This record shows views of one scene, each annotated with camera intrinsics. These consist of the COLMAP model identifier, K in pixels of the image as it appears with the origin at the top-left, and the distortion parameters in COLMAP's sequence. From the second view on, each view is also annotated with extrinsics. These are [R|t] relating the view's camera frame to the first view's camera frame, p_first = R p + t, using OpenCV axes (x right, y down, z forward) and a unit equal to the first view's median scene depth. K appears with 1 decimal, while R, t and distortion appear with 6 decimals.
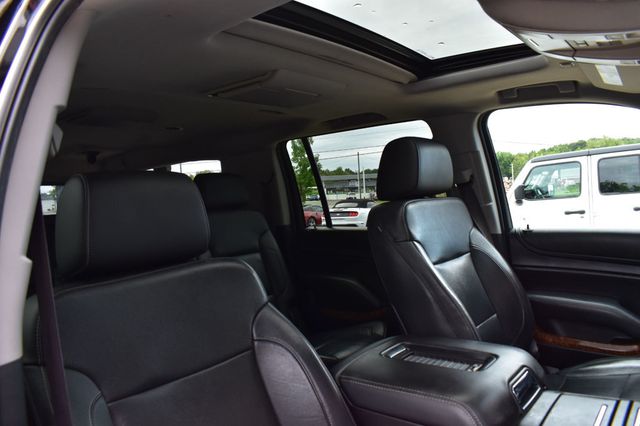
lens RADIAL K [[497.3, 0, 320.0], [0, 497.3, 213.0], [0, 0, 1]] dist [-0.086427, 0.001045]
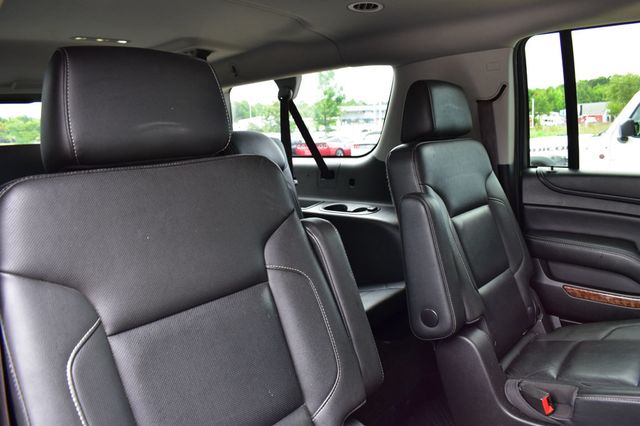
lens RADIAL K [[500.4, 0, 320.0], [0, 500.4, 213.0], [0, 0, 1]] dist [-0.091352, 0.008476]
pose [[0.999387, 0.023744, -0.025731, -0.120767], [-0.020017, 0.990437, 0.136505, 0.001590], [0.028726, -0.135906, 0.990305, 0.123792]]
